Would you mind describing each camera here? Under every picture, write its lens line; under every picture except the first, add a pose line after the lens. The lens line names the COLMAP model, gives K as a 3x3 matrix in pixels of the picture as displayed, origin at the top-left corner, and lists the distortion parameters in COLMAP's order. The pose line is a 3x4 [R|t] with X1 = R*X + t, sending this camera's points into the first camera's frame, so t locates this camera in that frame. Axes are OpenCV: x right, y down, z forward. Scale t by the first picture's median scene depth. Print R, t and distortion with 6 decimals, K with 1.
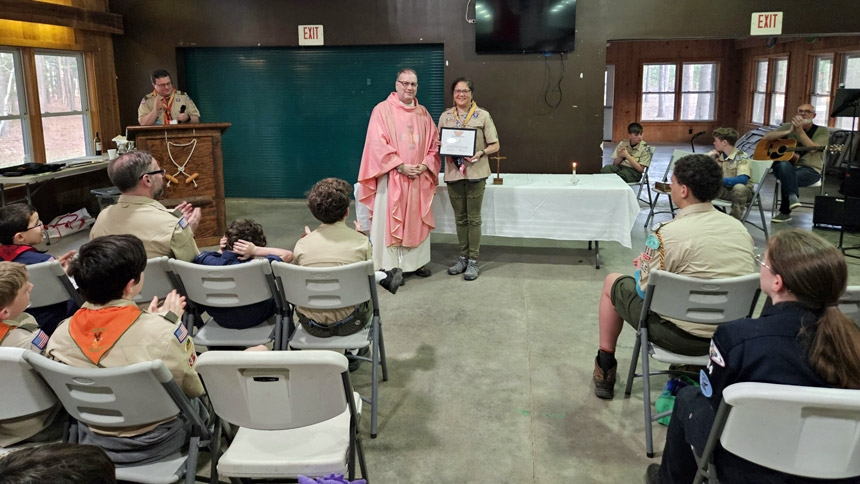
lens RADIAL K [[573.0, 0, 434.8], [0, 573.0, 160.2], [0, 0, 1]] dist [0.048154, 0.000524]
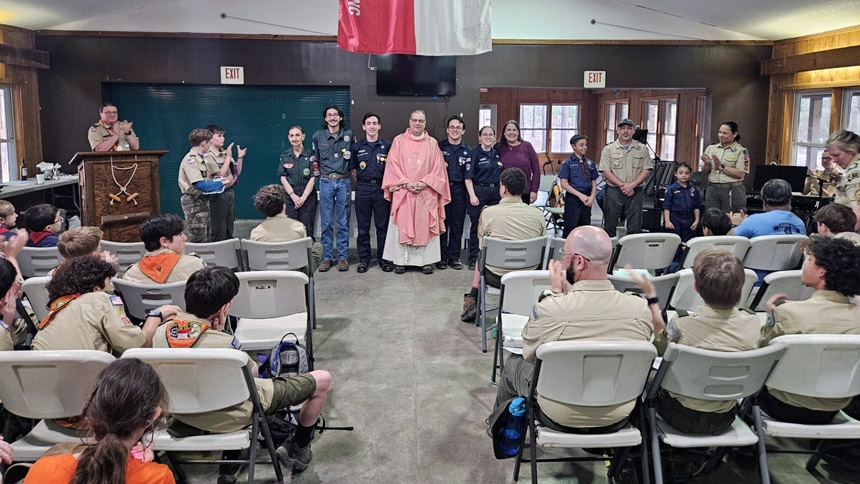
lens RADIAL K [[573.3, 0, 432.0], [0, 573.3, 172.0], [0, 0, 1]] dist [0.041583, -0.001044]
pose [[0.985562, 0.000633, 0.169316, -0.025864], [0.005581, 0.999328, -0.036225, 0.030072], [-0.169225, 0.036647, 0.984896, -0.298355]]
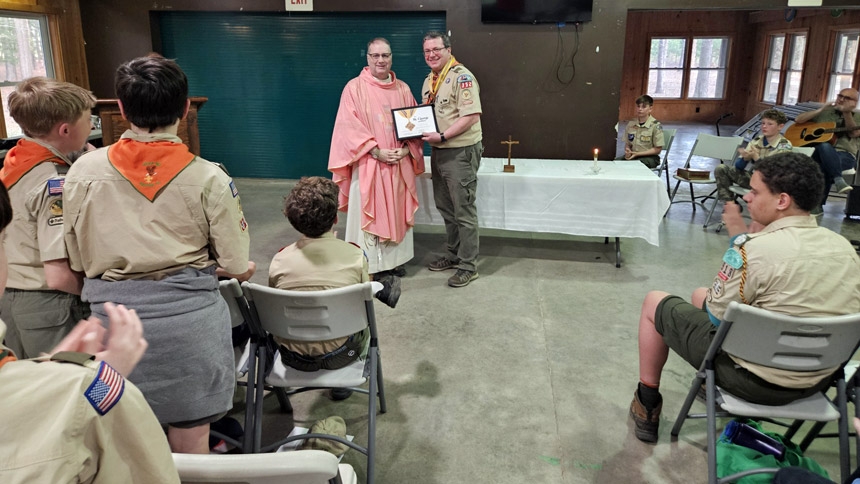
lens RADIAL K [[573.3, 0, 432.0], [0, 573.3, 172.0], [0, 0, 1]] dist [0.041583, -0.001044]
pose [[0.999871, 0.012860, 0.009612, -0.017449], [-0.013476, 0.997656, 0.067092, -0.016119], [-0.008726, -0.067213, 0.997700, 0.117157]]
